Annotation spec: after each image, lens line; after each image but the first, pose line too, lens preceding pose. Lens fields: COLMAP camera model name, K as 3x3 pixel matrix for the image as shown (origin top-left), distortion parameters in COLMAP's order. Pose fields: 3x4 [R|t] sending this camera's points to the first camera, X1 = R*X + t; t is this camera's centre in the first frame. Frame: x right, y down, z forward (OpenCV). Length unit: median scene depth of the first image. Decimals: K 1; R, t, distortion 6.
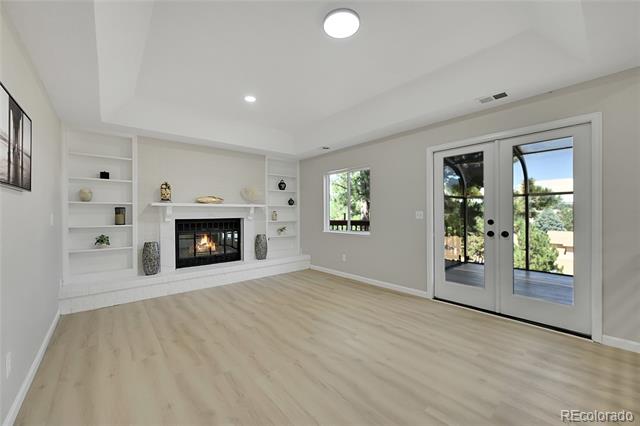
lens RADIAL K [[252.6, 0, 323.4], [0, 252.6, 213.9], [0, 0, 1]] dist [0.000737, 0.000255]
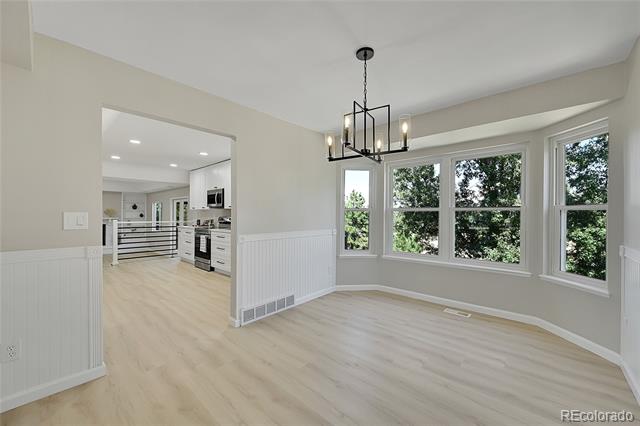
lens RADIAL K [[252.6, 0, 323.6], [0, 252.6, 215.5], [0, 0, 1]] dist [0.000737, 0.000255]
pose [[0.991720, 0.013341, 0.127721, 1.504133], [-0.013588, 0.999907, 0.001060, -0.103251], [-0.127695, -0.002787, 0.991810, -1.604458]]
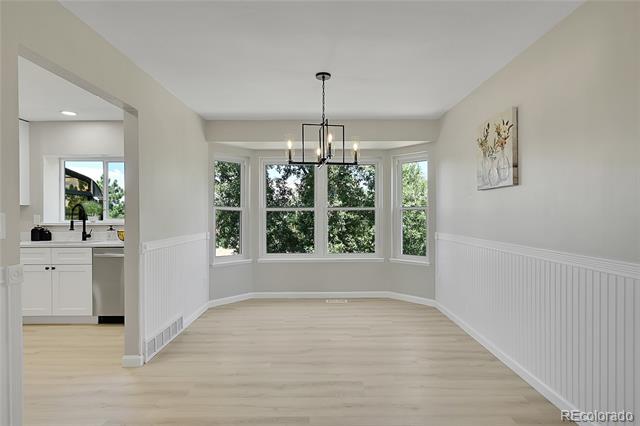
lens RADIAL K [[344.6, 0, 323.6], [0, 344.6, 217.8], [0, 0, 1]] dist [0.003834, 0.001958]
pose [[0.653934, 0.000667, 0.756552, 1.034381], [-0.003297, 0.999993, 0.001968, -0.099214], [-0.756545, -0.003781, 0.653931, -1.638330]]
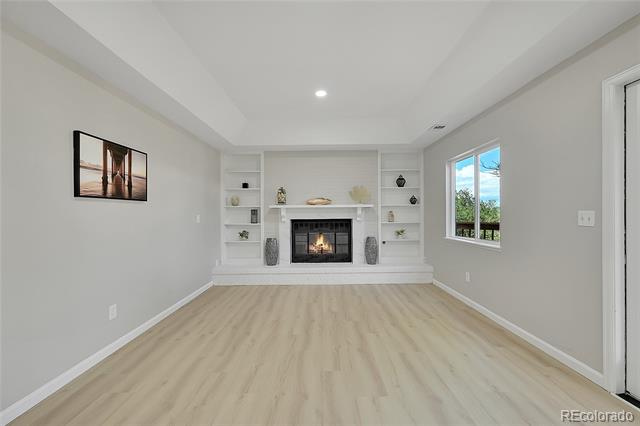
lens RADIAL K [[252.6, 0, 322.5], [0, 252.6, 214.4], [0, 0, 1]] dist [0.000737, 0.000255]
pose [[0.757919, 0.000656, -0.652348, 0.293596], [0.001673, 0.999994, 0.002950, -0.005056], [0.652346, -0.003327, 0.757914, 0.253128]]
